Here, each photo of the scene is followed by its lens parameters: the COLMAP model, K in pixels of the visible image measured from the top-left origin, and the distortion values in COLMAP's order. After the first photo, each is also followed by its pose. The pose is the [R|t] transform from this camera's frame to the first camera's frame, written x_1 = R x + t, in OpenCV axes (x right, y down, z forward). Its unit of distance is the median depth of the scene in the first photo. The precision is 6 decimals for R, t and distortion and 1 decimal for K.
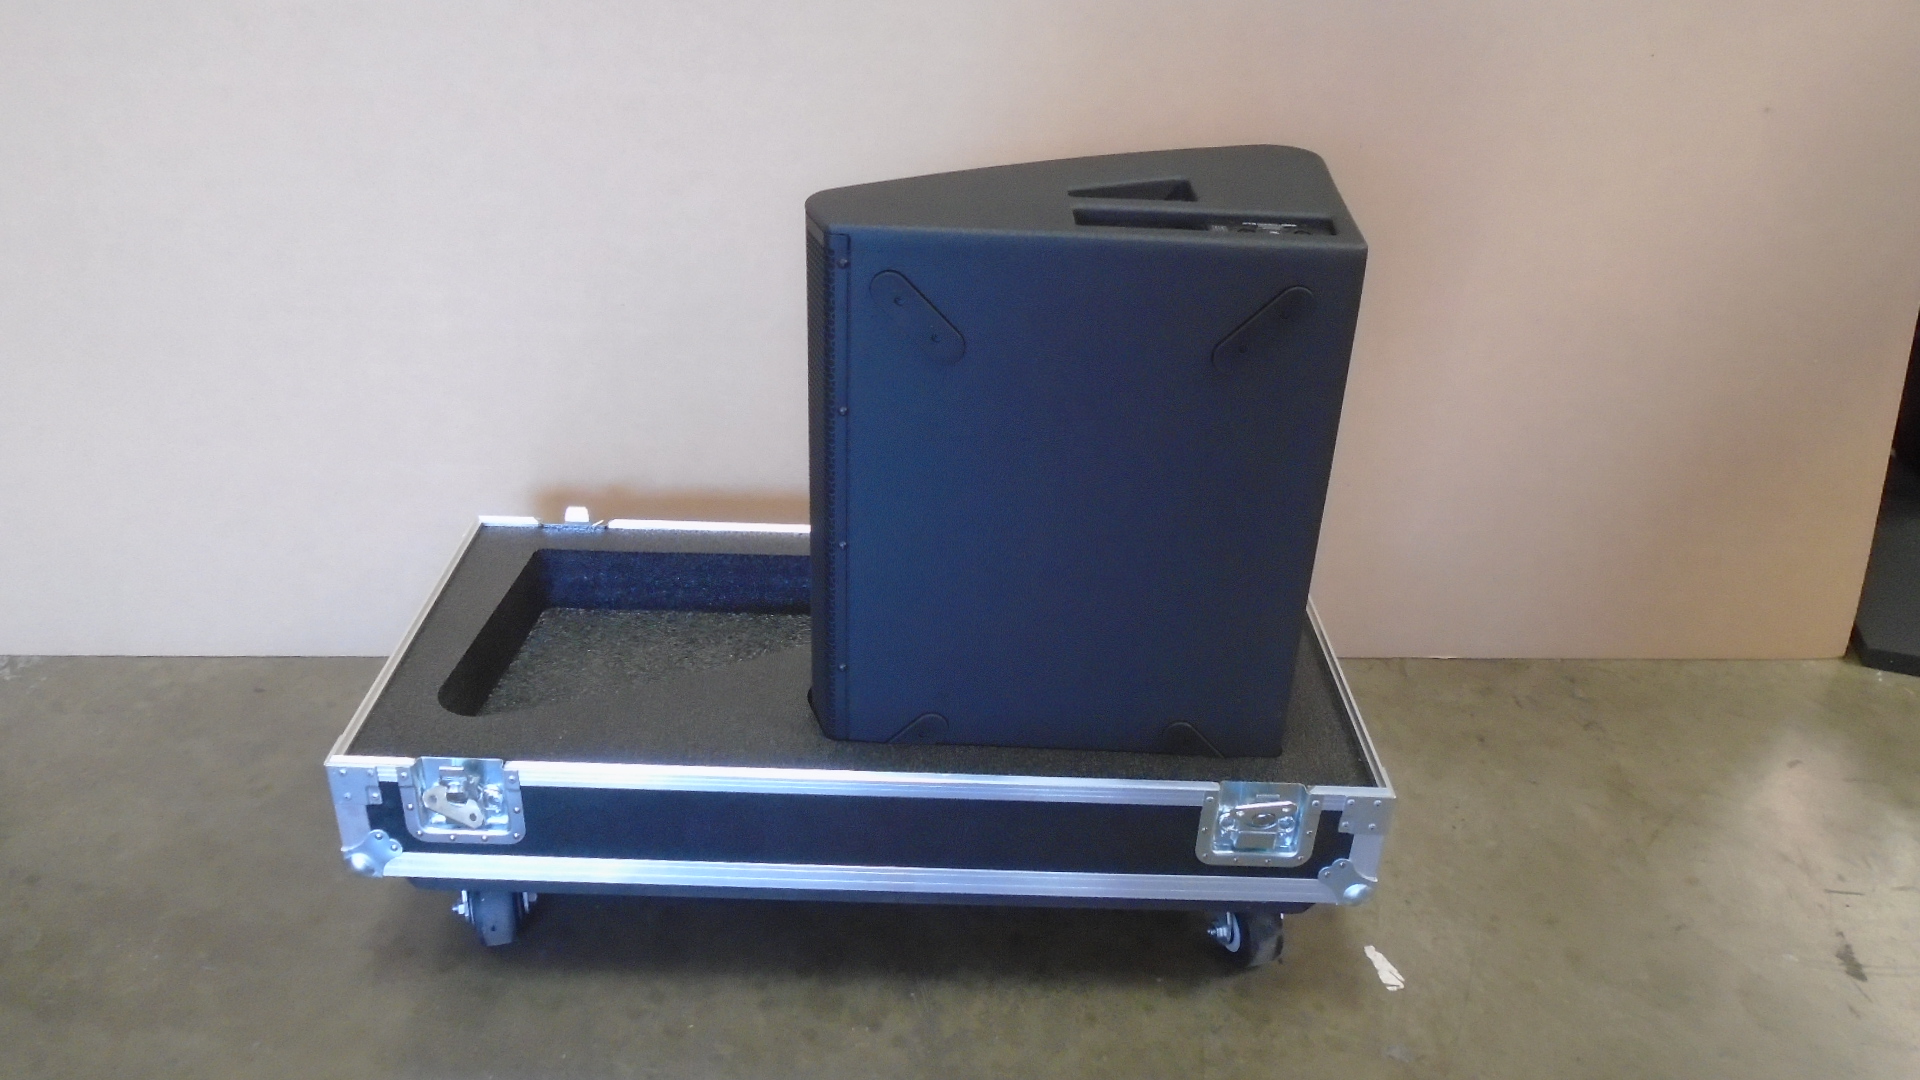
lens RADIAL K [[1458.0, 0, 951.7], [0, 1458.0, 549.8], [0, 0, 1]] dist [-0.014048, 0.007532]
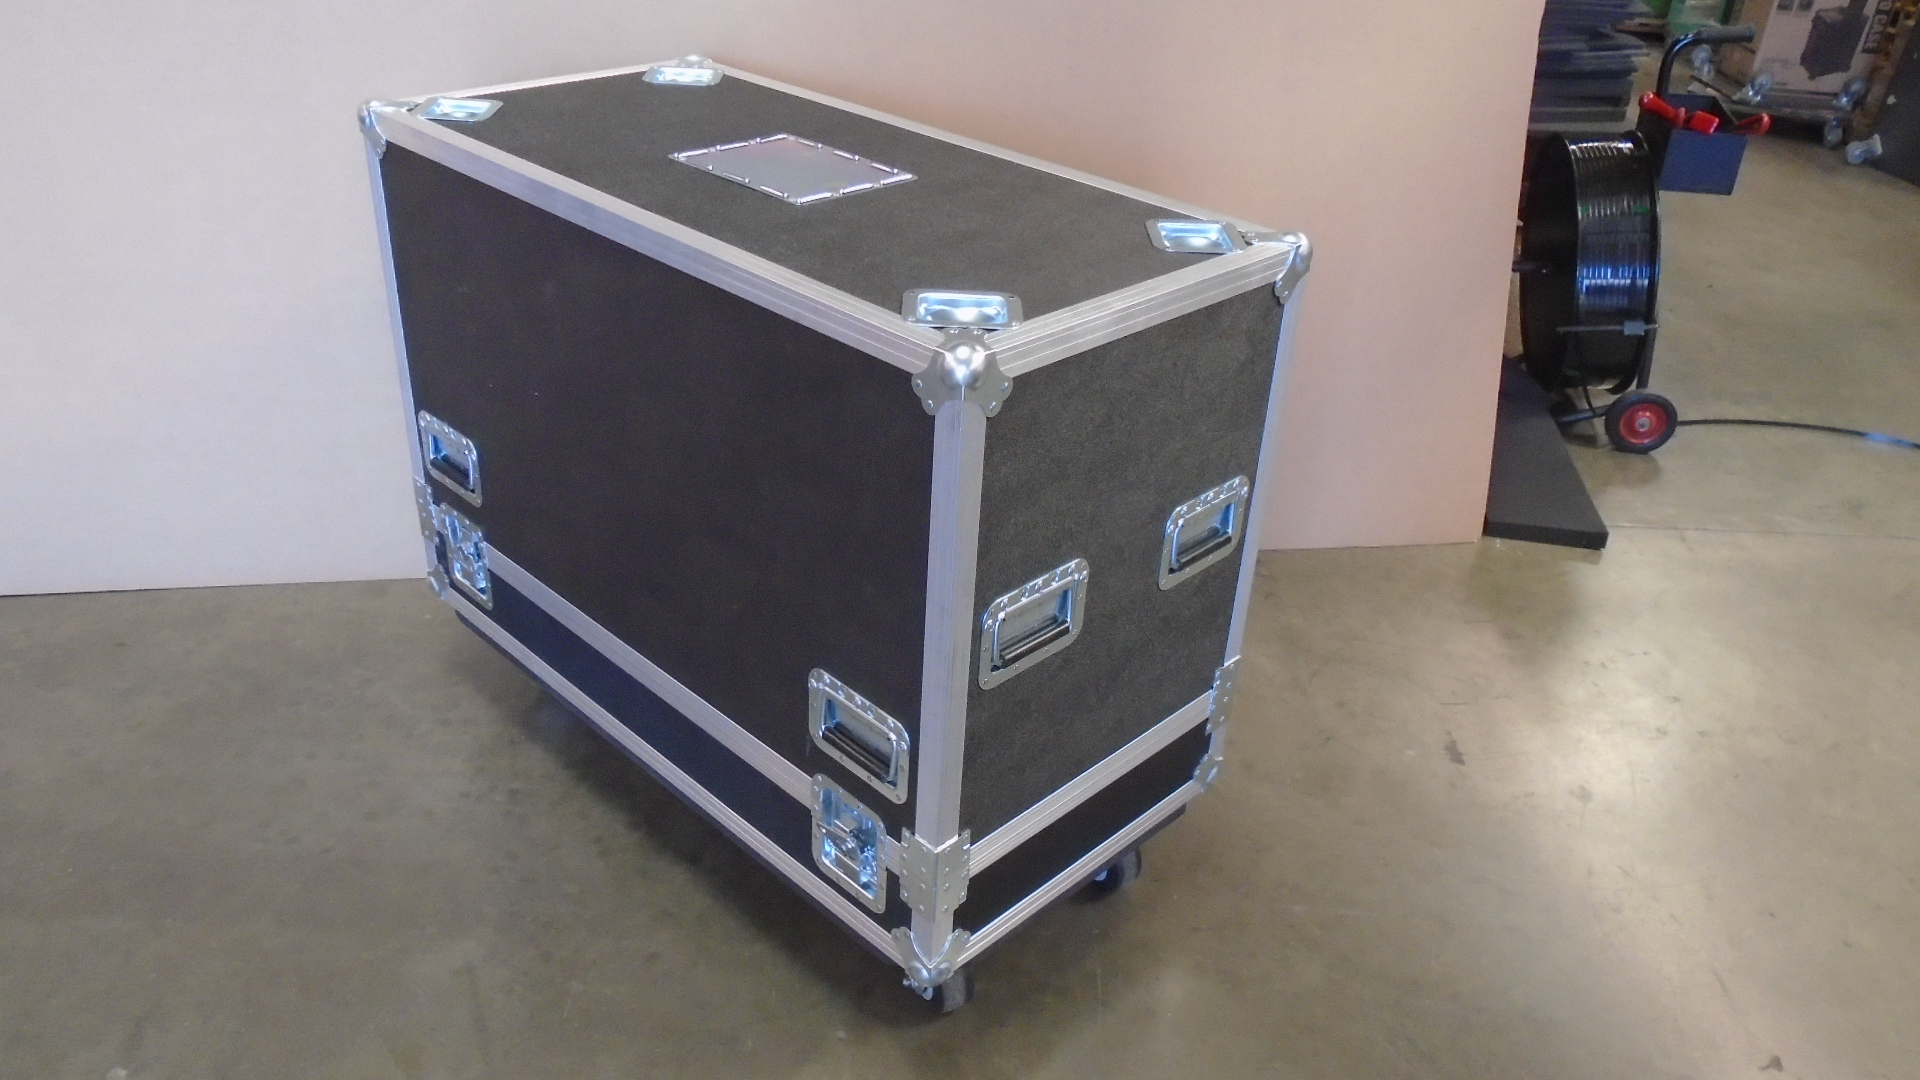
lens RADIAL K [[1458.0, 0, 951.7], [0, 1458.0, 549.8], [0, 0, 1]] dist [-0.014048, 0.007532]
pose [[0.988775, -0.065167, 0.134448, 0.011092], [0.062307, 0.997734, 0.025376, 0.039563], [-0.135797, -0.016714, 0.990596, -0.210644]]
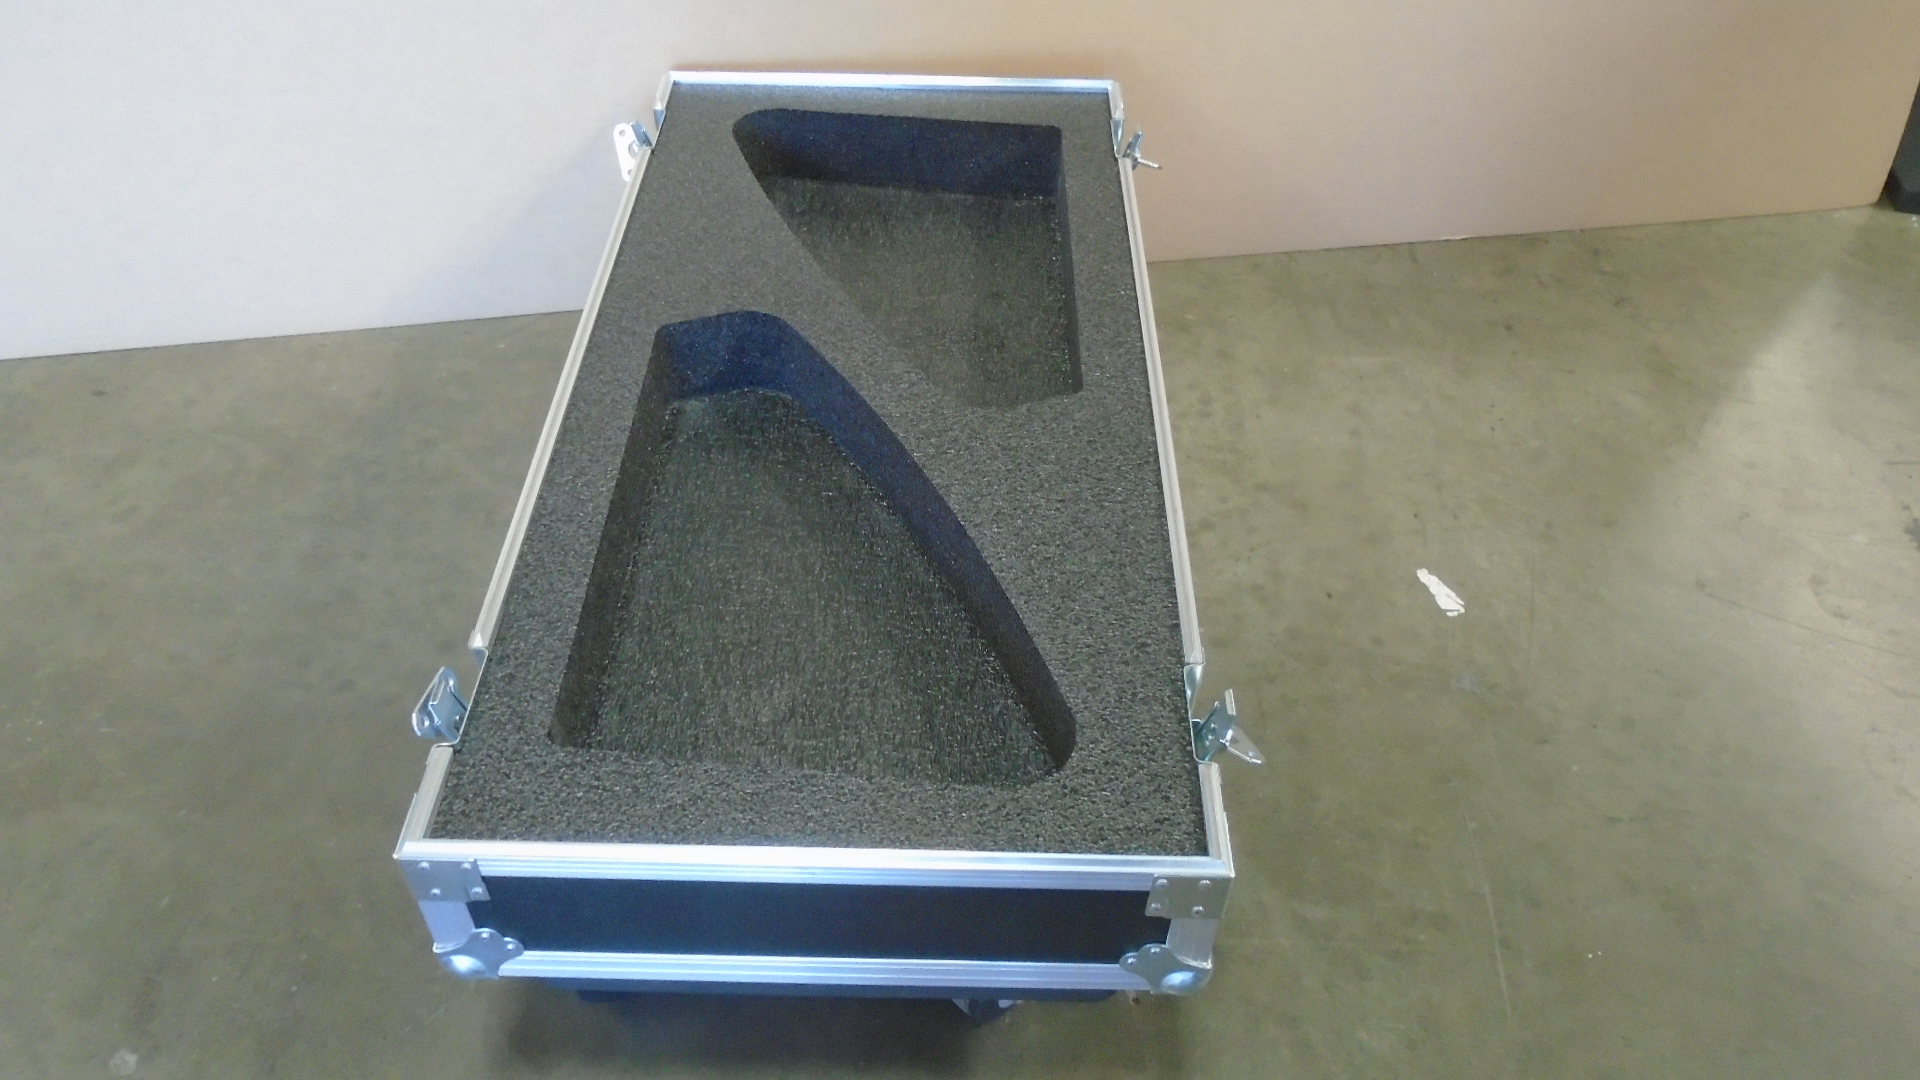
lens RADIAL K [[1490.6, 0, 956.1], [0, 1490.6, 505.6], [0, 0, 1]] dist [-0.013229, 0.010378]
pose [[0.993090, -0.093052, 0.071513, -0.059648], [0.073820, 0.969011, 0.235729, -0.006428], [-0.091232, -0.228821, 0.969184, 0.124907]]
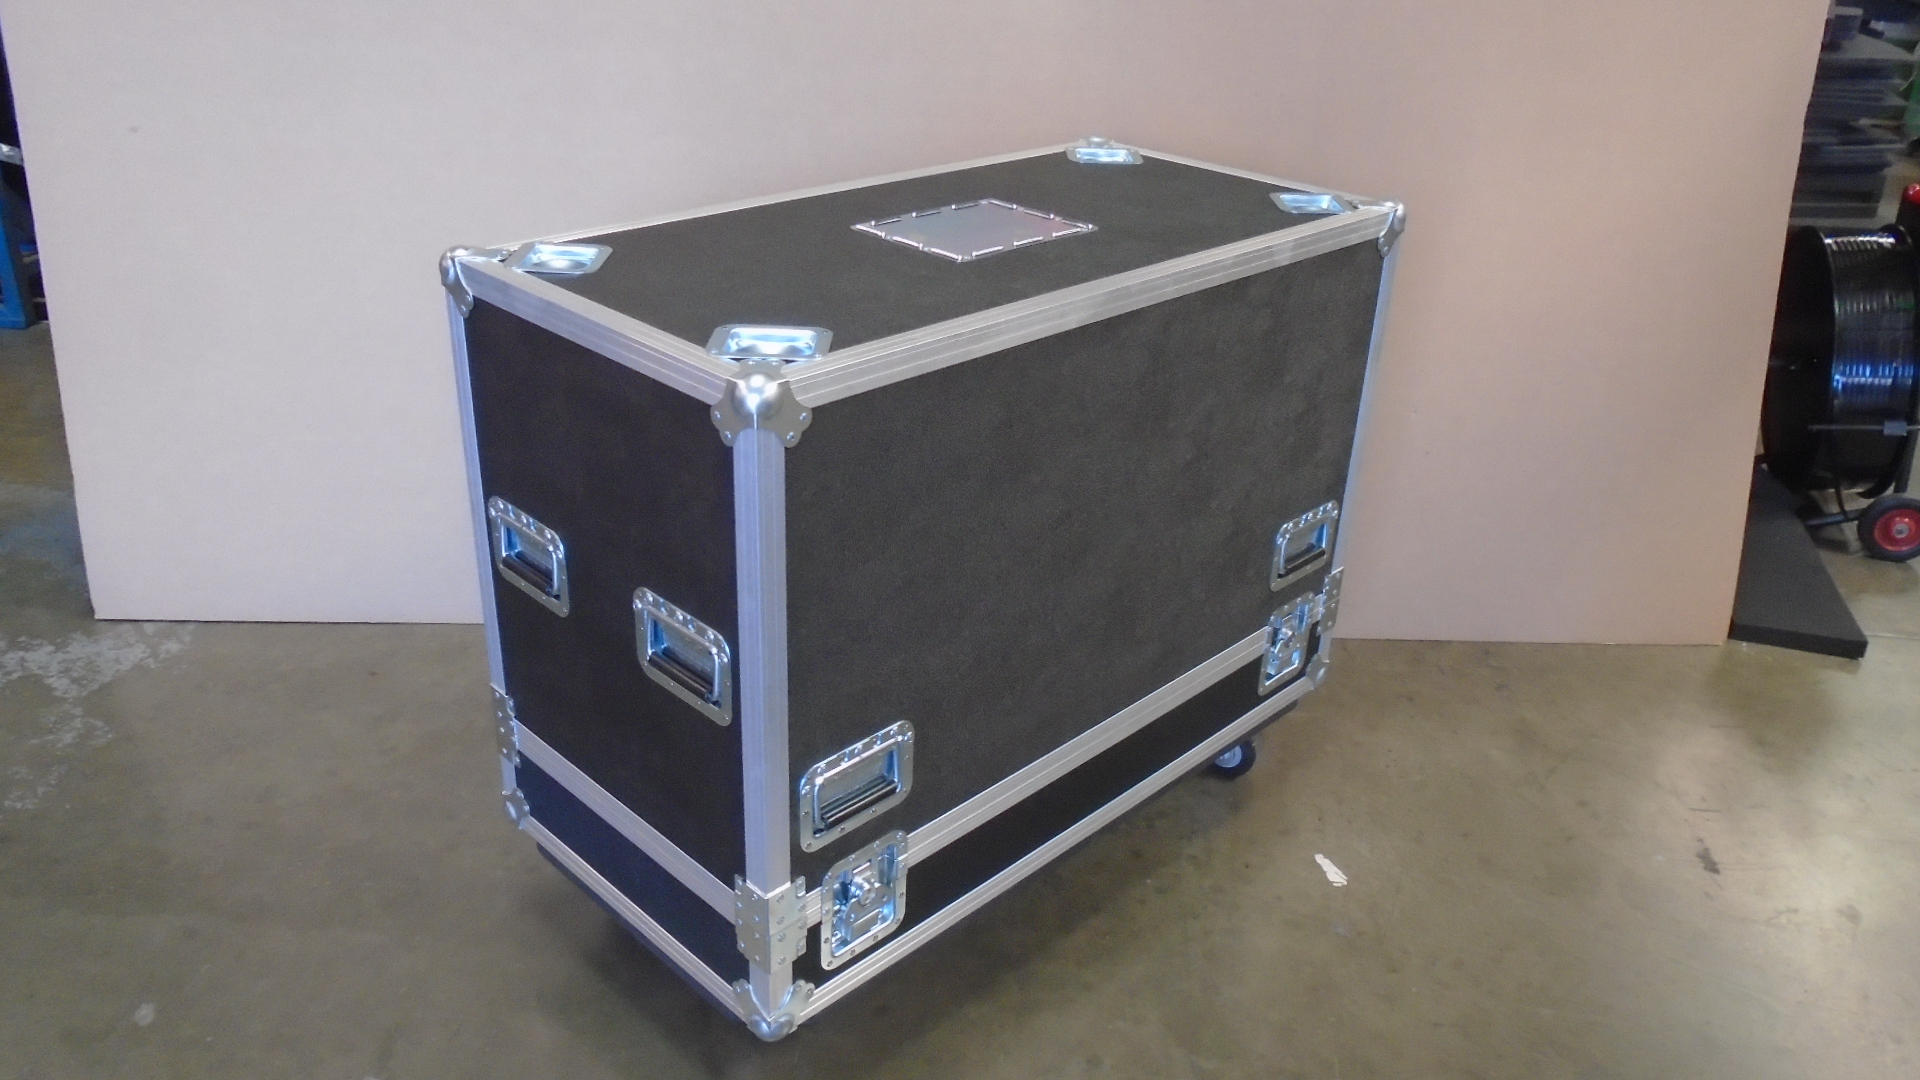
lens RADIAL K [[1458.0, 0, 951.7], [0, 1458.0, 549.8], [0, 0, 1]] dist [-0.014048, 0.007532]
pose [[0.999488, -0.013615, 0.028962, -0.049062], [0.014762, 0.999099, -0.039797, 0.056514], [-0.028394, 0.040204, 0.998788, -0.206508]]
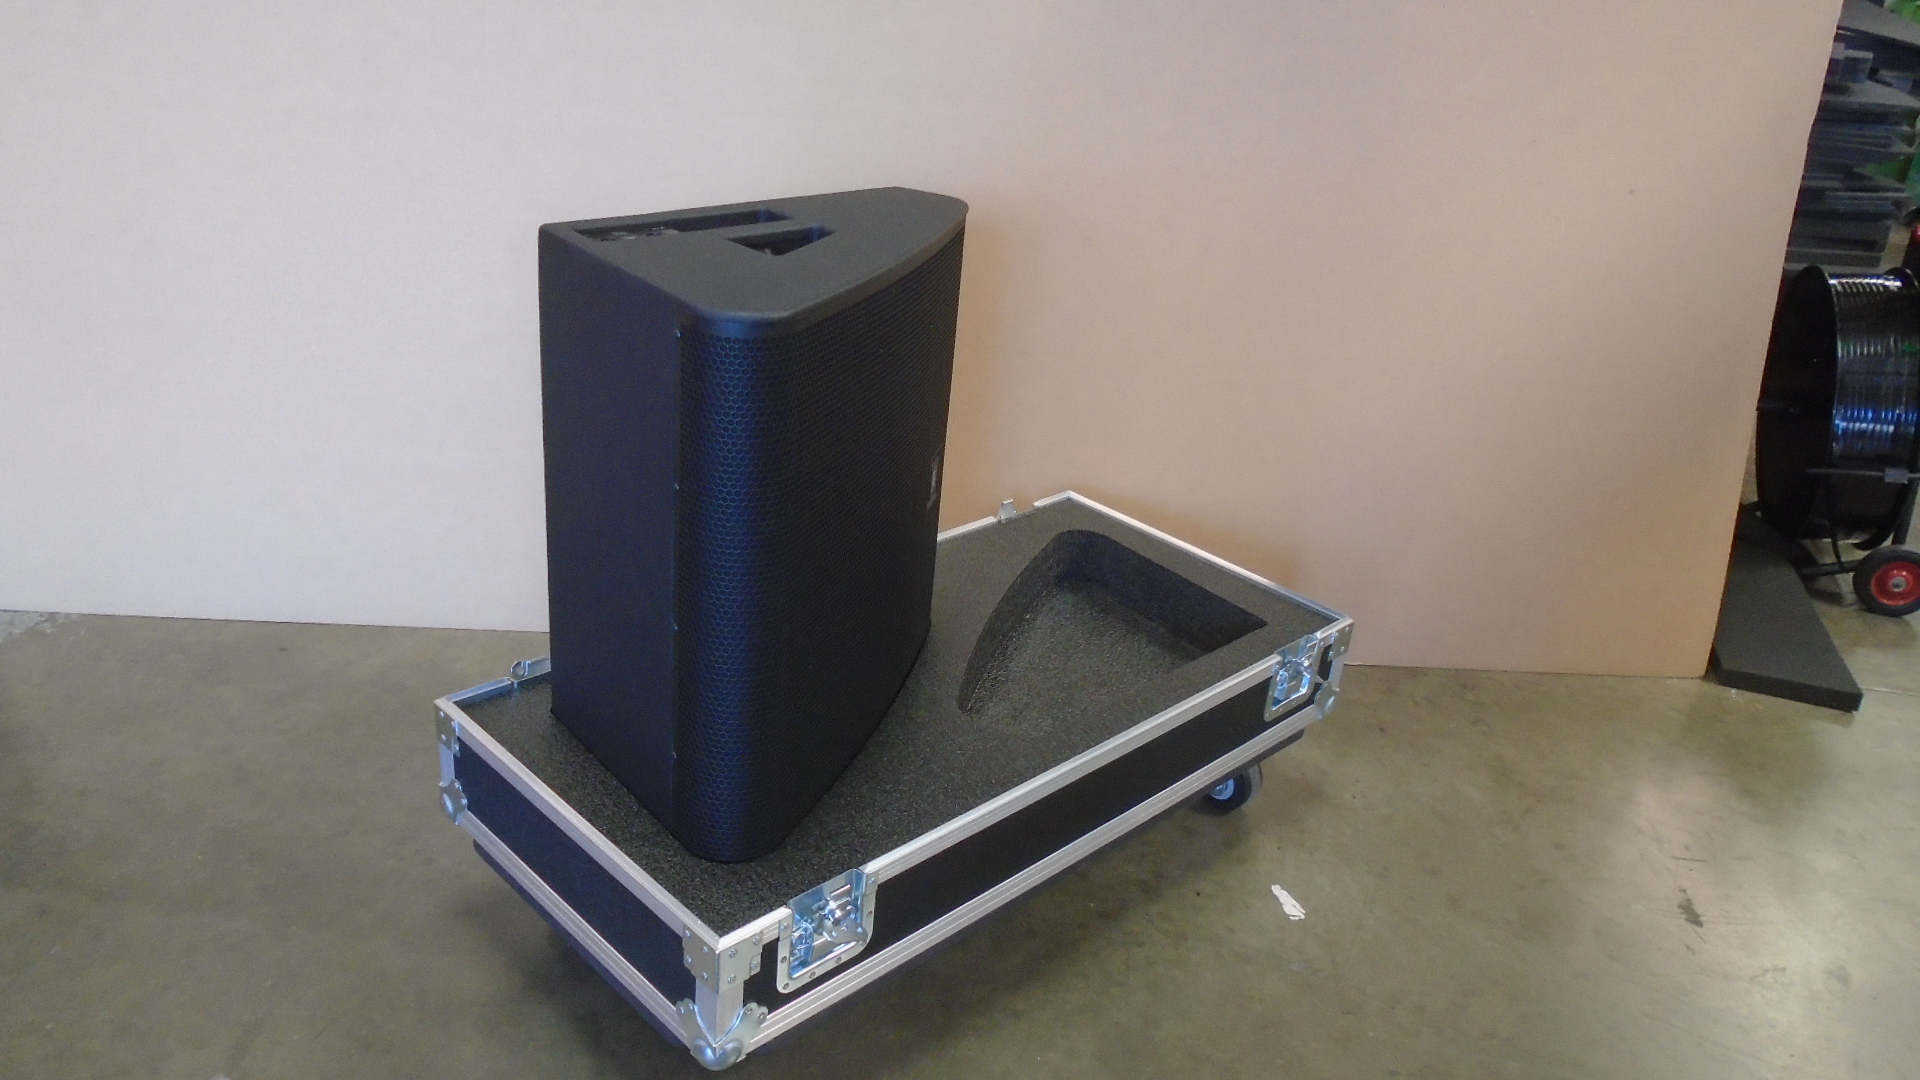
lens RADIAL K [[1458.0, 0, 951.7], [0, 1458.0, 549.8], [0, 0, 1]] dist [-0.014048, 0.007532]
pose [[0.998639, 0.035770, 0.037966, -0.018155], [-0.033202, 0.997251, -0.066248, 0.087117], [-0.040231, 0.064897, 0.997081, -0.134316]]
